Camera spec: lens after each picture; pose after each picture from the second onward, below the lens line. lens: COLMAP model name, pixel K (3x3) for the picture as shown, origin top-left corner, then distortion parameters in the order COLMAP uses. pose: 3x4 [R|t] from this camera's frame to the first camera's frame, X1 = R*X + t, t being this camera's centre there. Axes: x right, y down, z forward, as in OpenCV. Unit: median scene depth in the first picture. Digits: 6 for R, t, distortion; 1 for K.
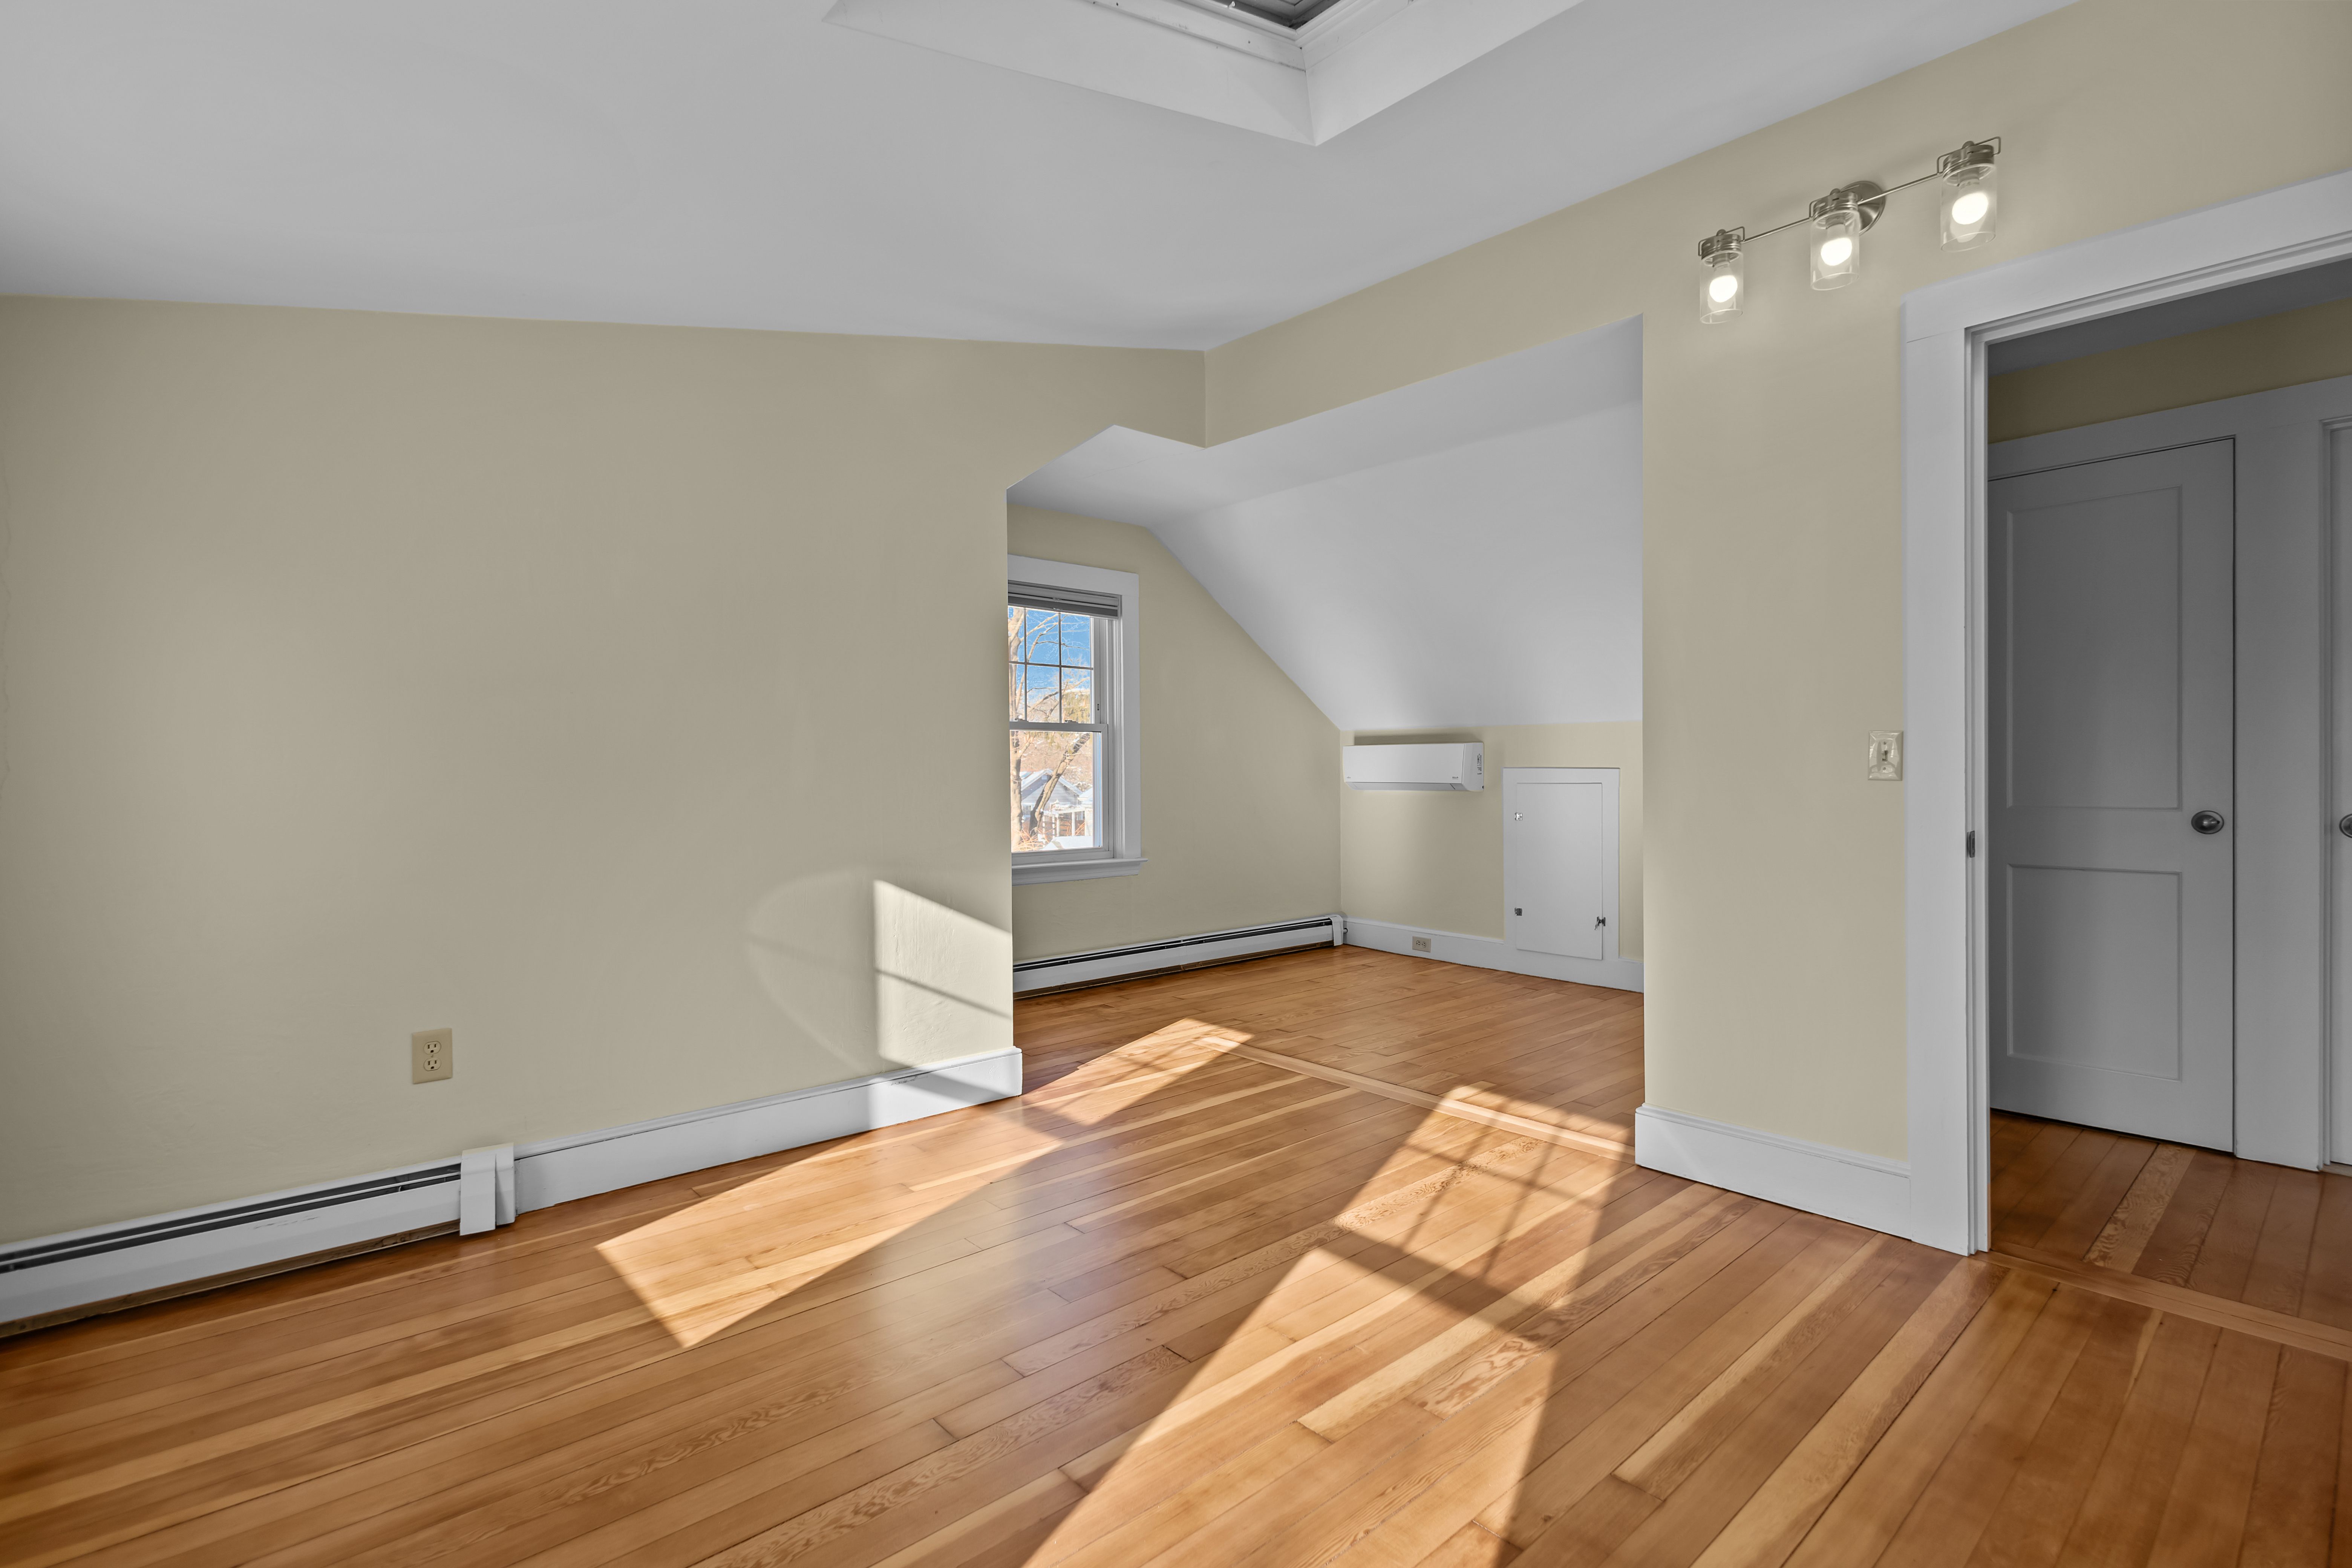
lens RADIAL K [[1066.9, 0, 1176.0], [0, 1066.9, 784.0], [0, 0, 1]] dist [0.000130, -0.000345]
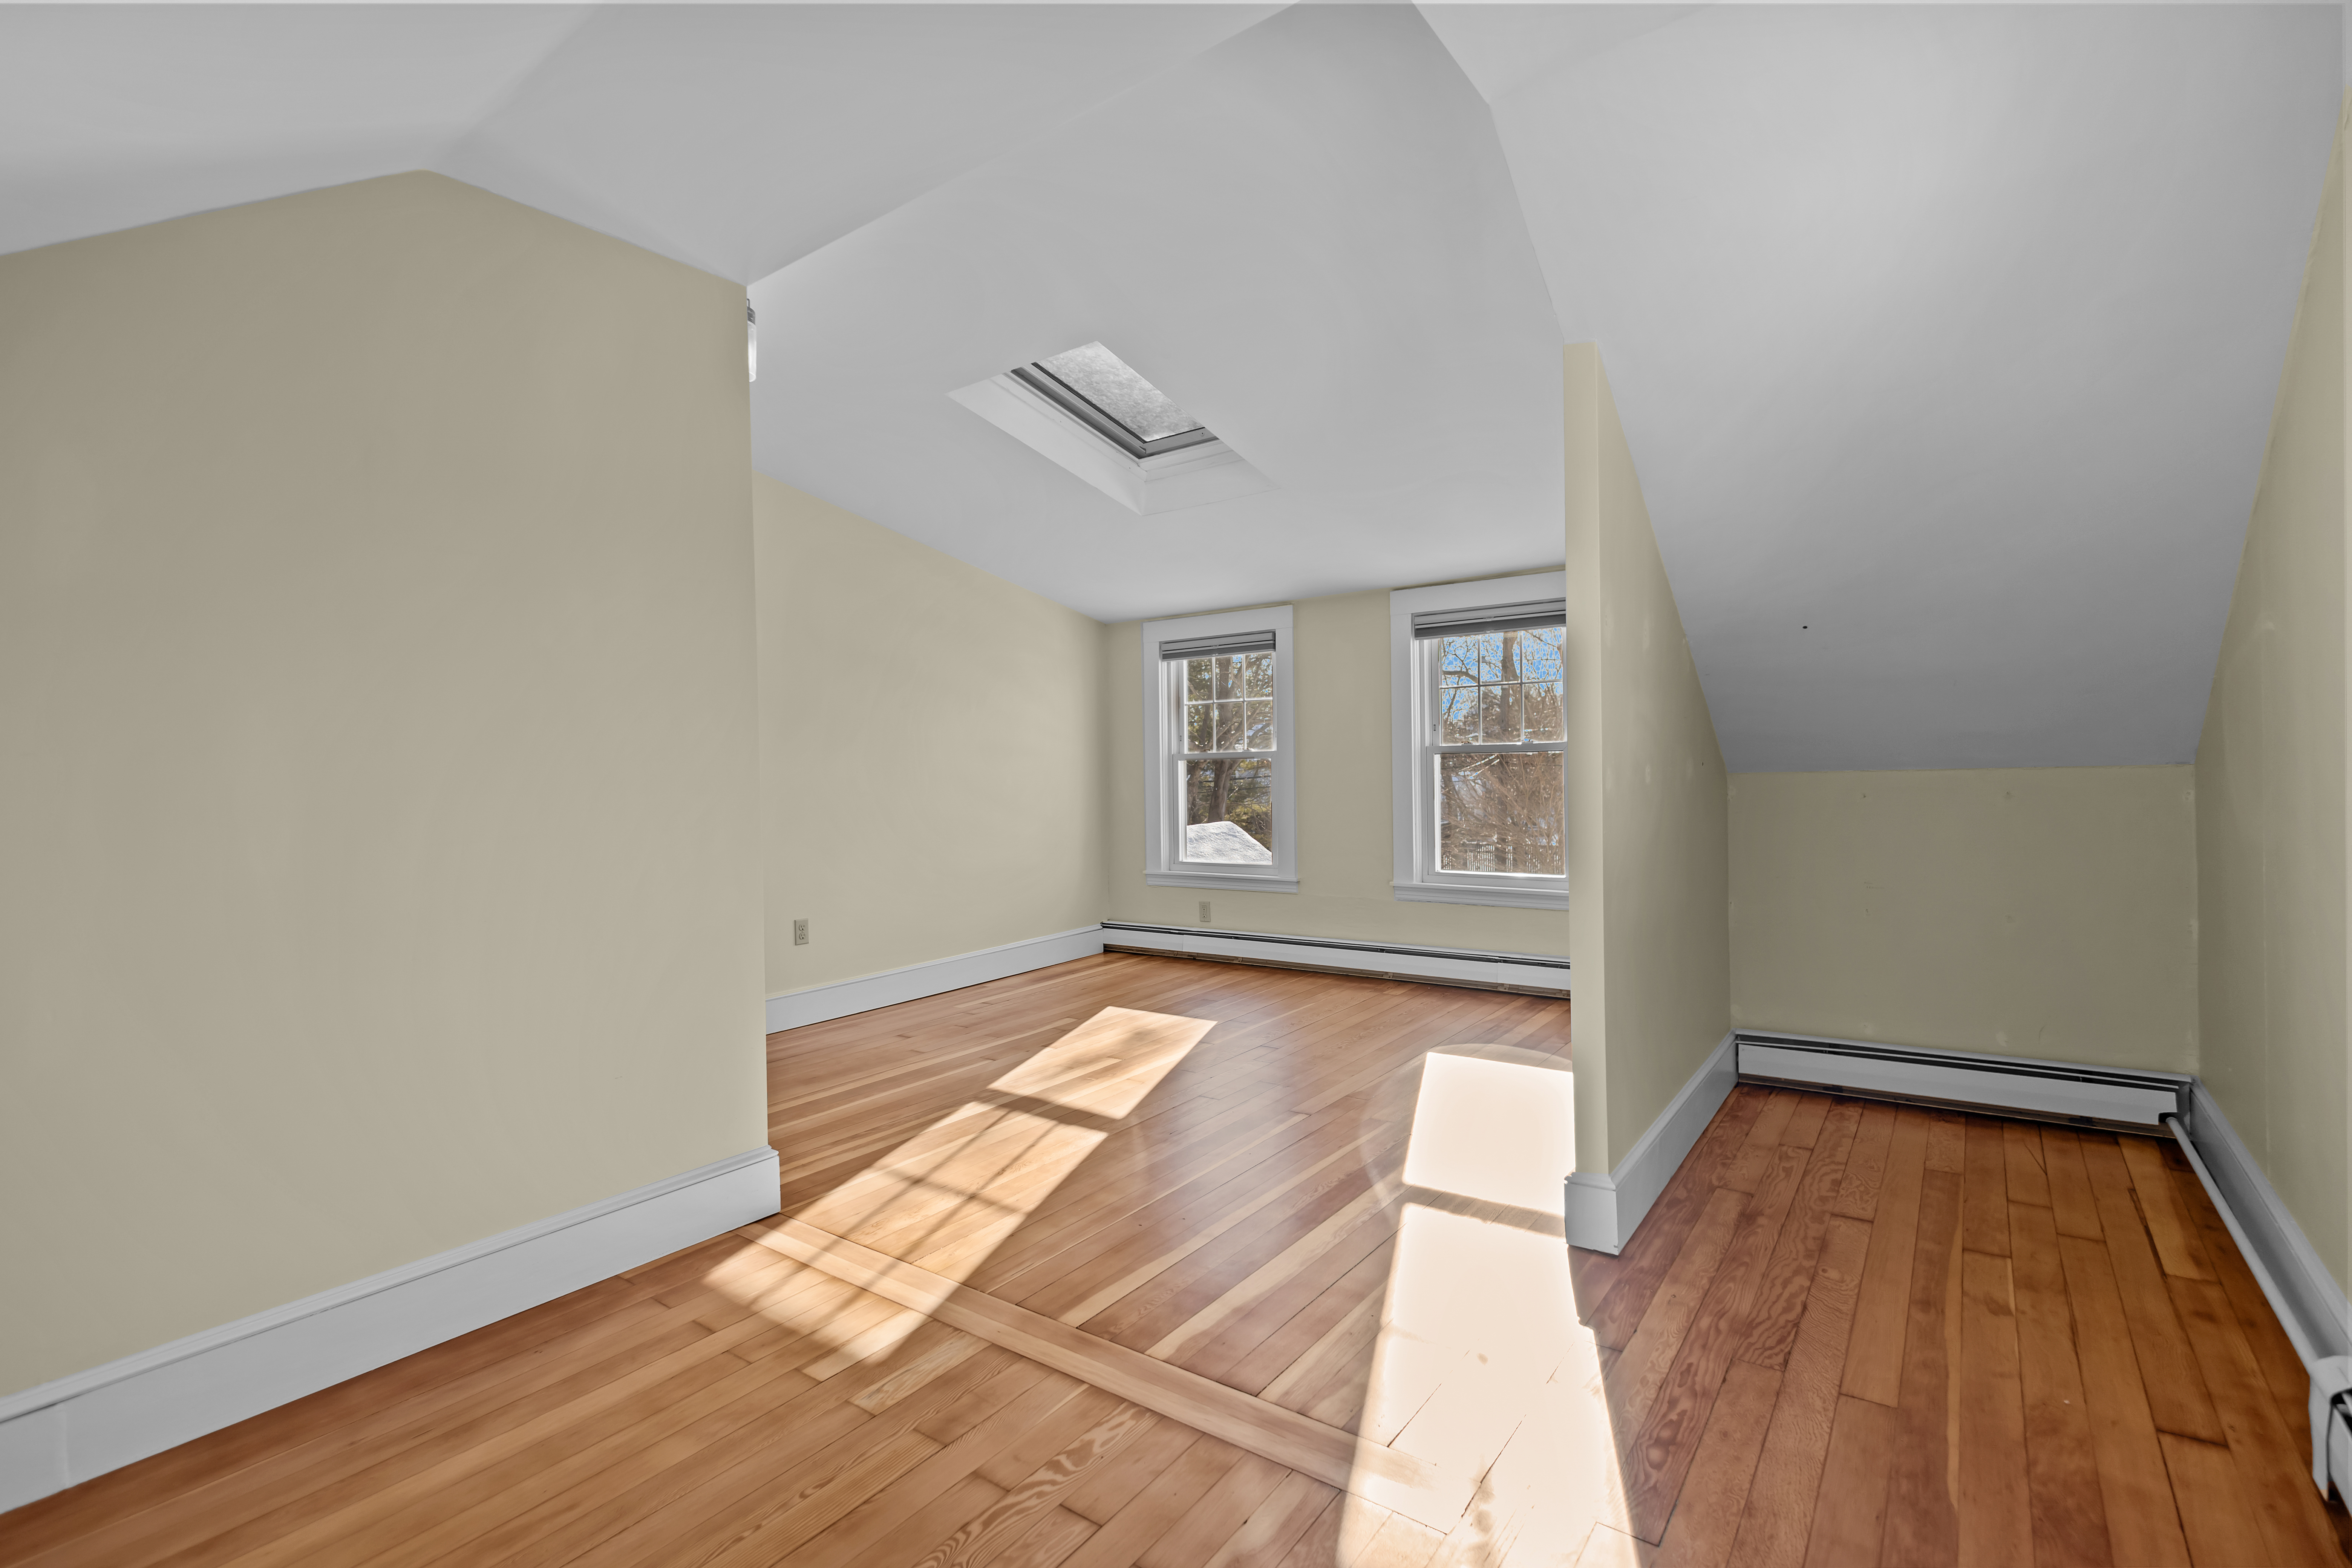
lens RADIAL K [[1102.9, 0, 1162.5], [0, 1102.9, 749.4], [0, 0, 1]] dist [0.003433, -0.004808]
pose [[-0.979809, 0.020358, -0.198899, 0.301468], [0.022183, 0.999730, -0.006951, -0.029603], [0.198703, -0.011223, -0.979995, 2.082527]]
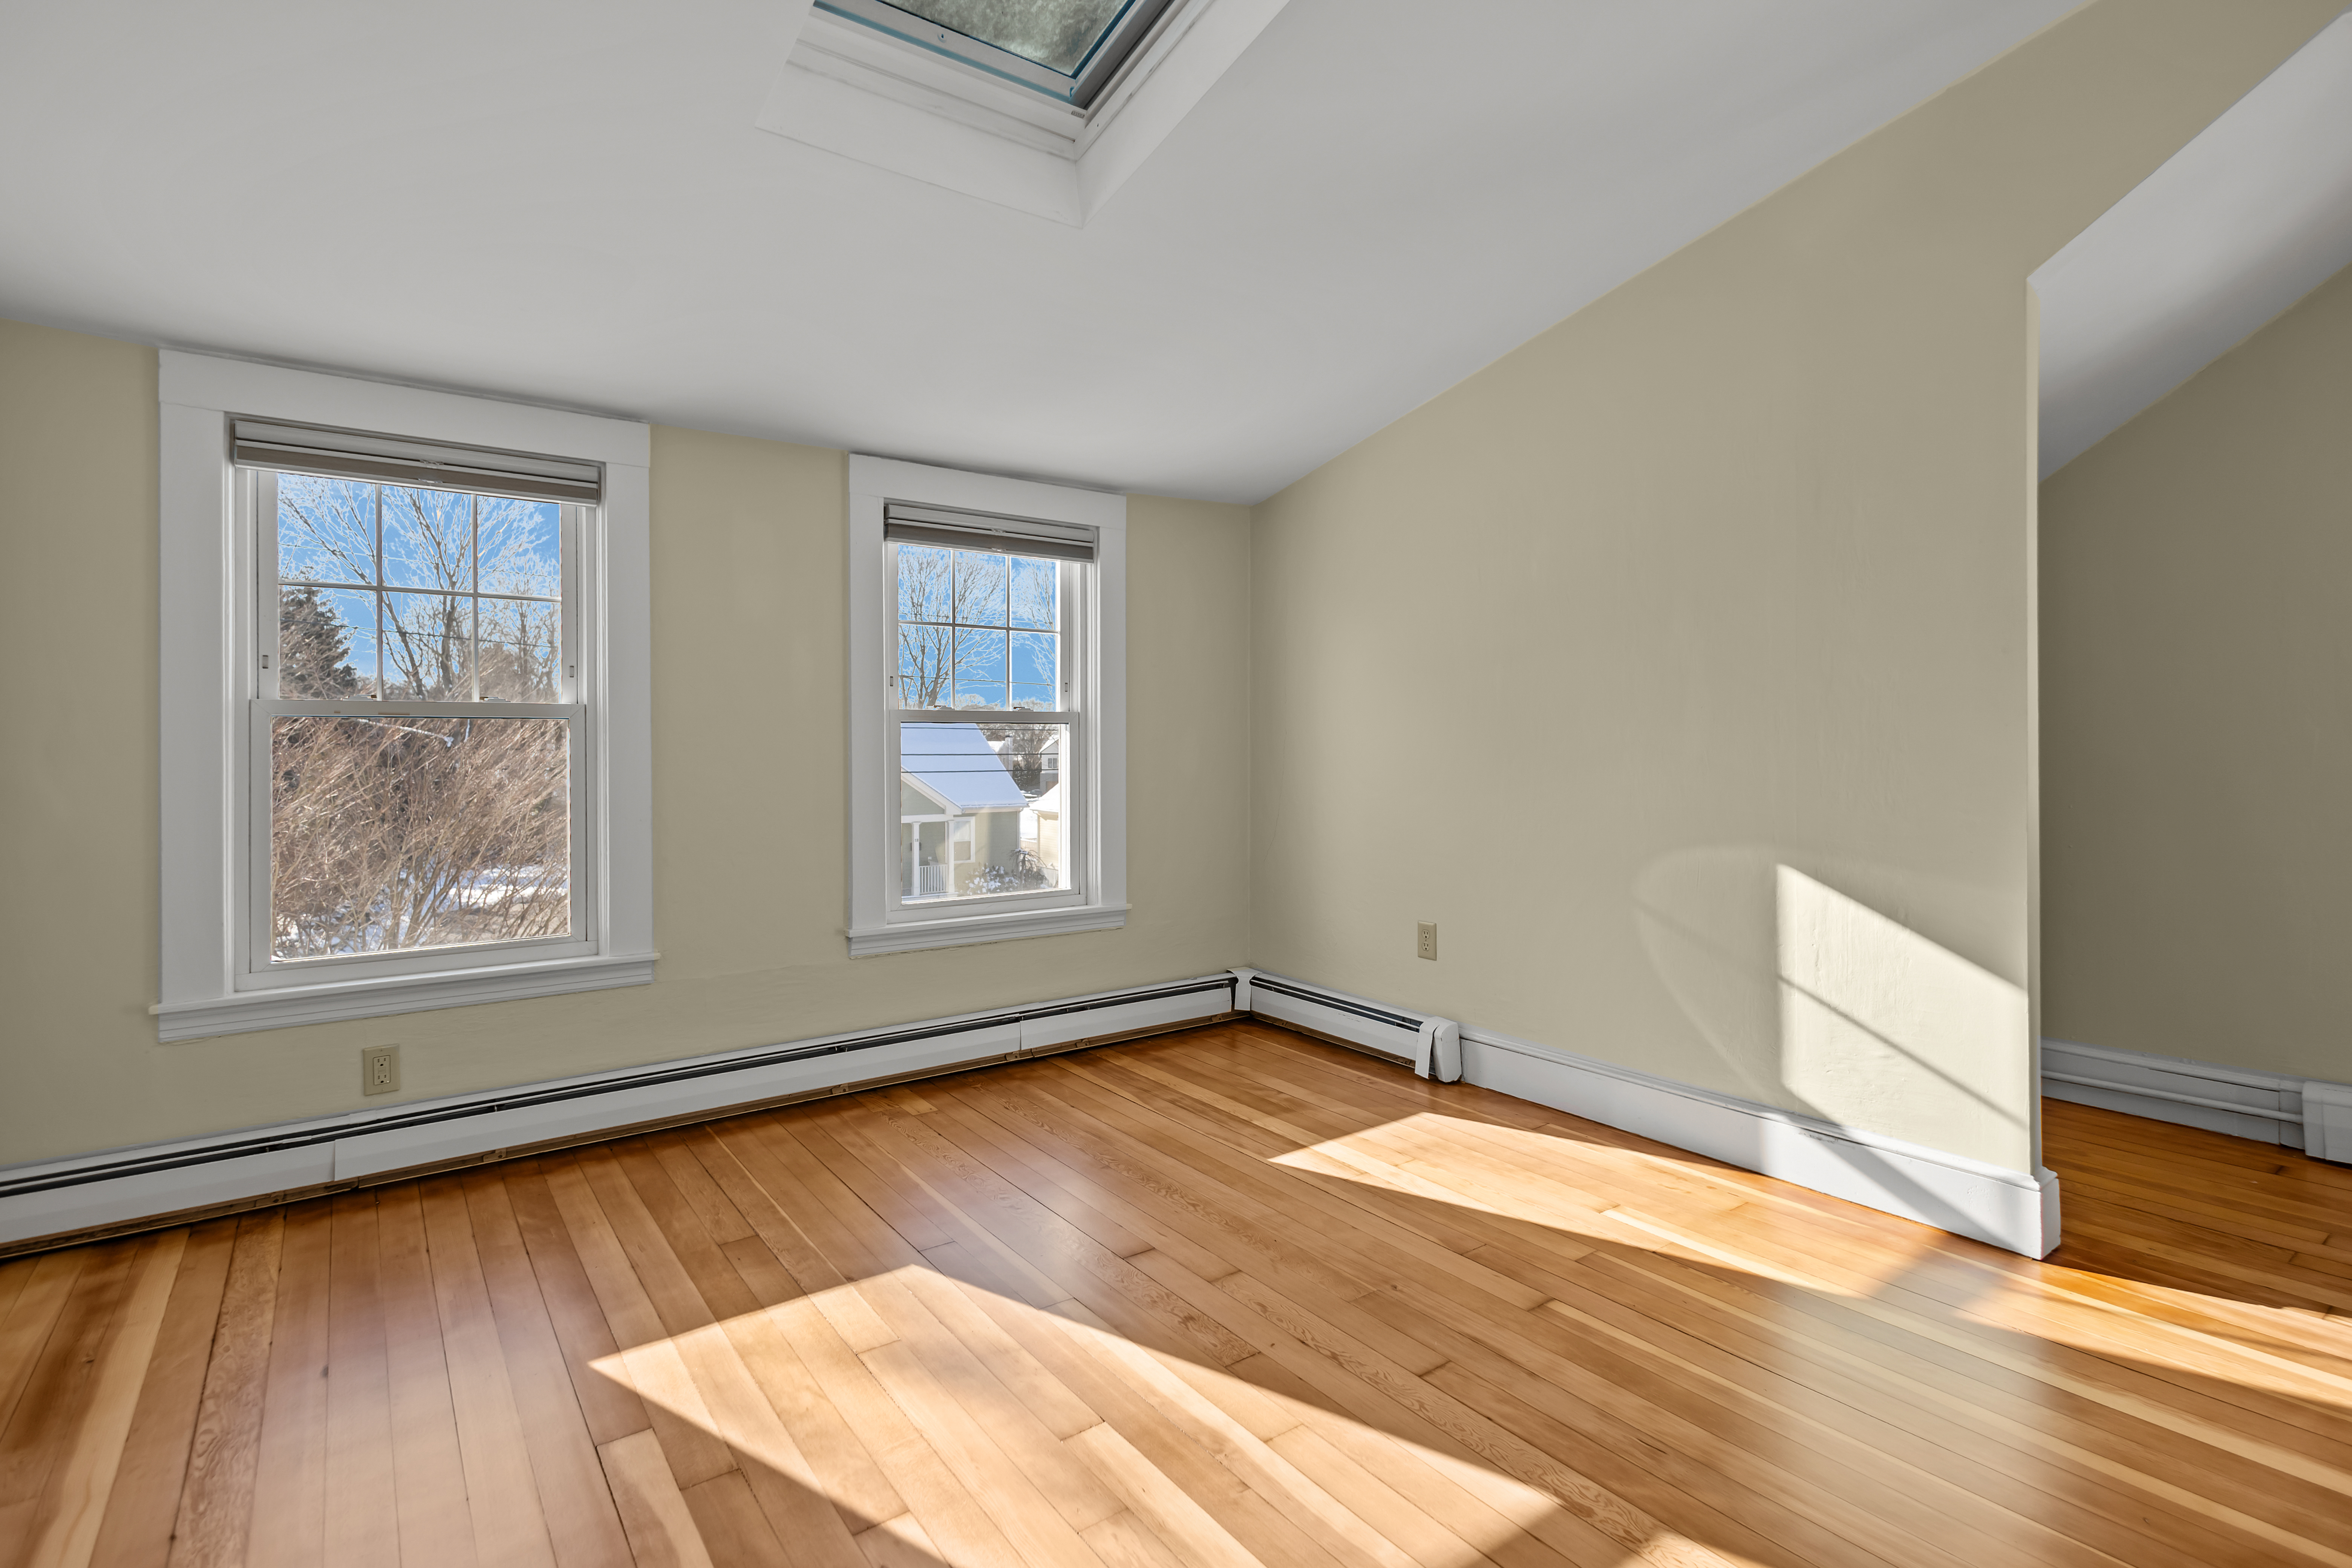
lens RADIAL K [[1127.4, 0, 1189.2], [0, 1127.4, 745.7], [0, 0, 1]] dist [0.002385, 0.000081]
pose [[-0.098264, 0.005890, -0.995143, 0.688437], [-0.002746, 0.999977, 0.006189, -0.005705], [0.995157, 0.003341, -0.098245, 0.733821]]
